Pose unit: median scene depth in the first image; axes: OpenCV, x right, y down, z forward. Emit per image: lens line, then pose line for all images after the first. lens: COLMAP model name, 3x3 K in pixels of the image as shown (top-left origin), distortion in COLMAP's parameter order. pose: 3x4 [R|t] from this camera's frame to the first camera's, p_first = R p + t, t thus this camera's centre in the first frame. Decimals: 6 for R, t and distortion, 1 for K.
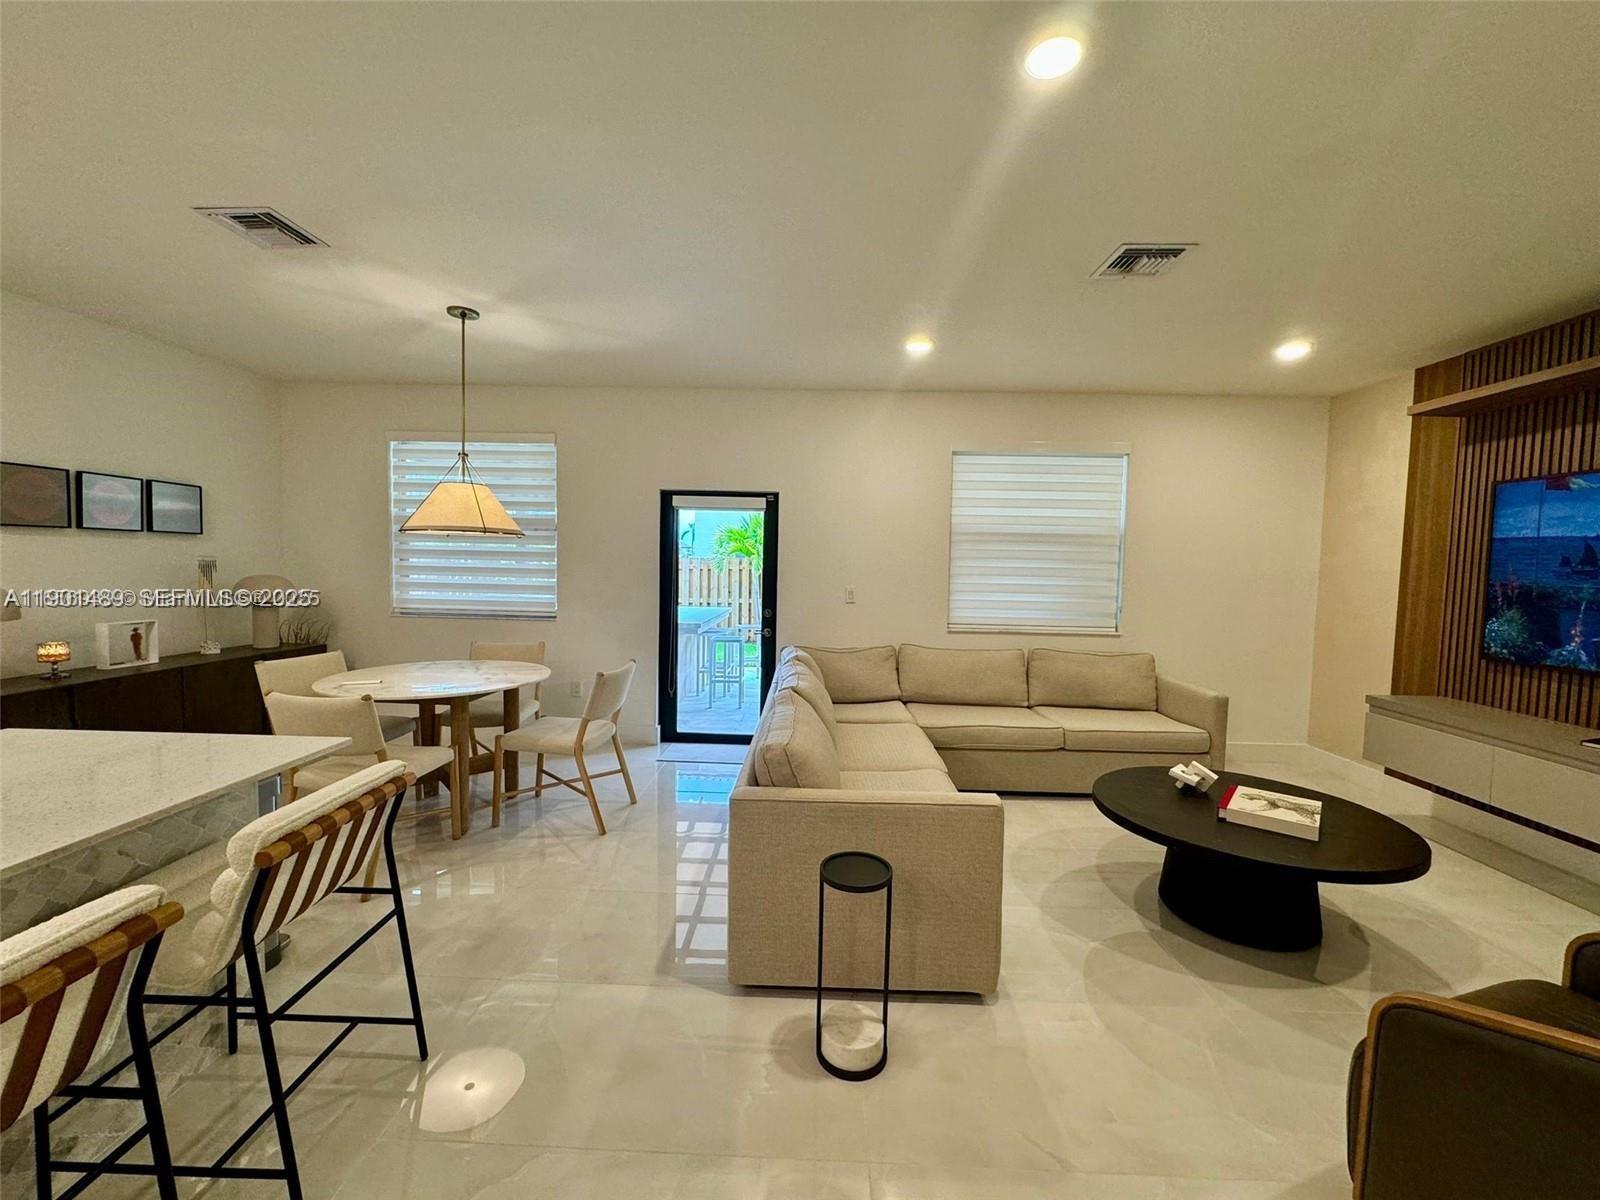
lens RADIAL K [[638.1, 0, 796.8], [0, 638.1, 599.9], [0, 0, 1]] dist [-0.002118, 0.000711]
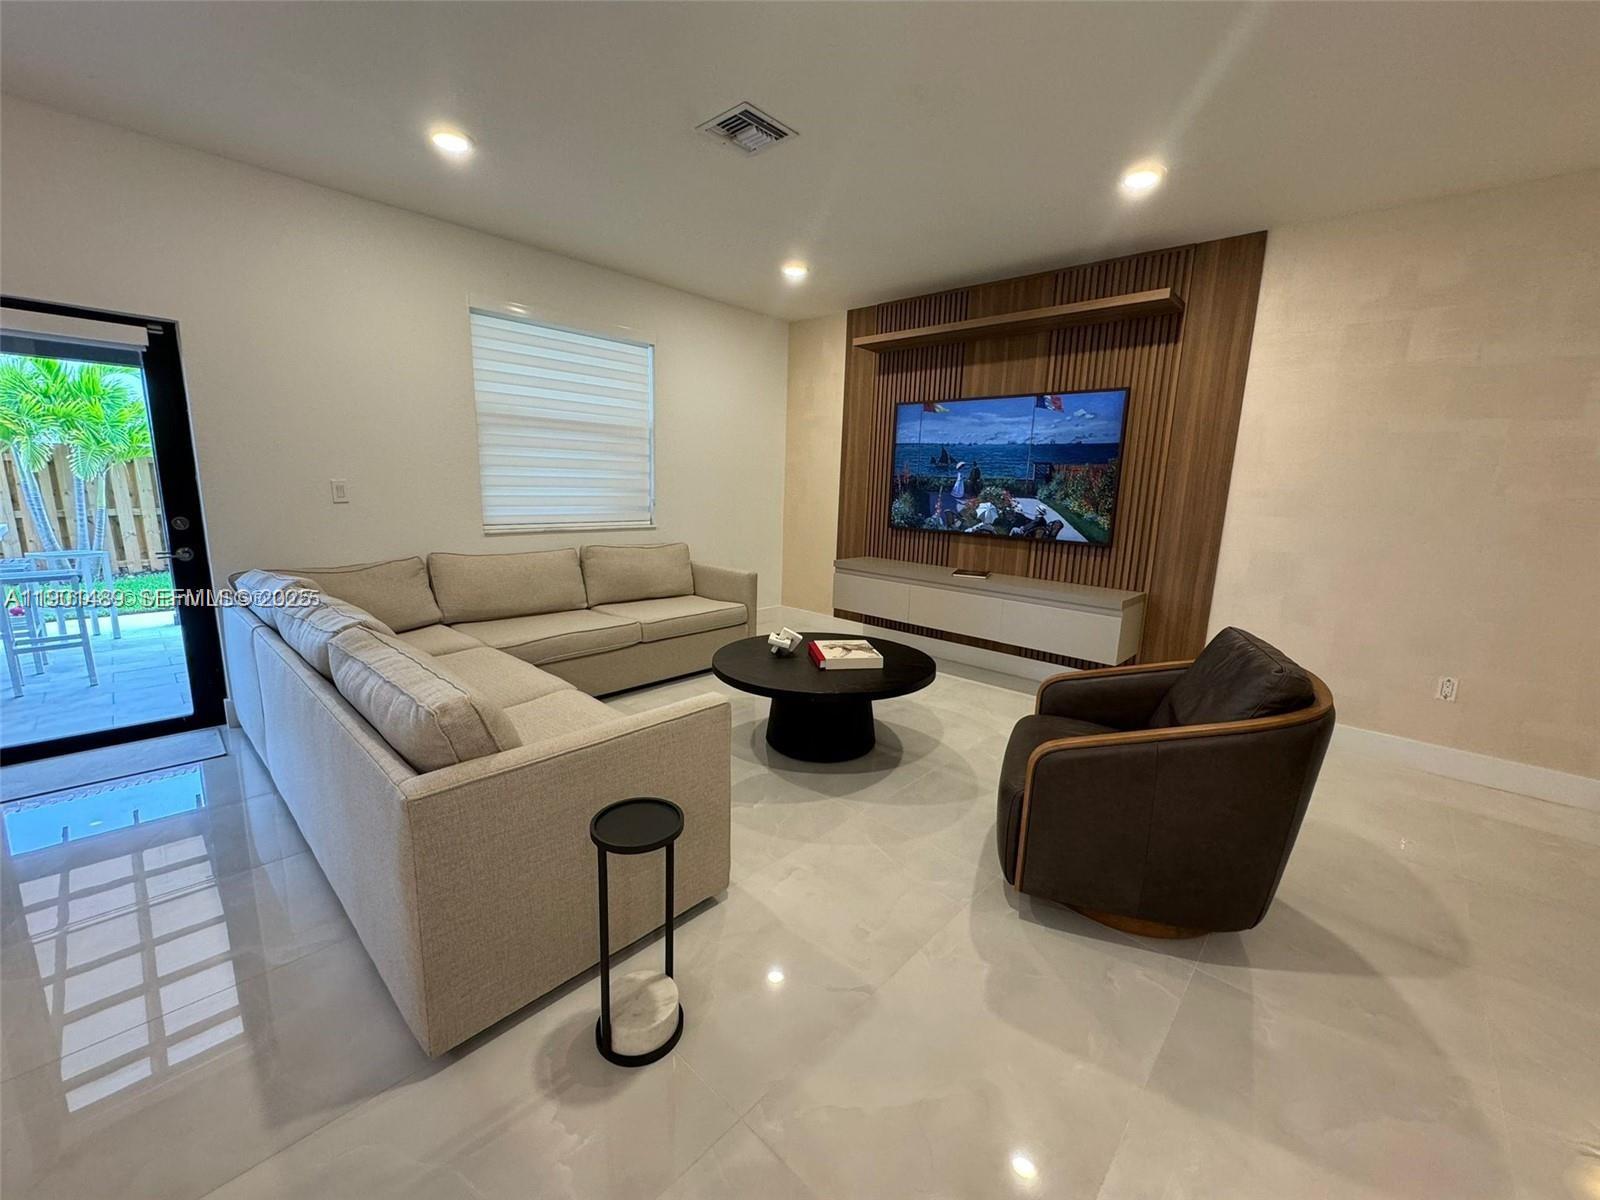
lens RADIAL K [[638.1, 0, 801.1], [0, 638.1, 599.4], [0, 0, 1]] dist [-0.002118, 0.000711]
pose [[0.656745, -0.138453, 0.741294, -0.160499], [0.026349, 0.986614, 0.160929, 0.013306], [-0.753652, -0.086157, 0.651602, 0.175061]]
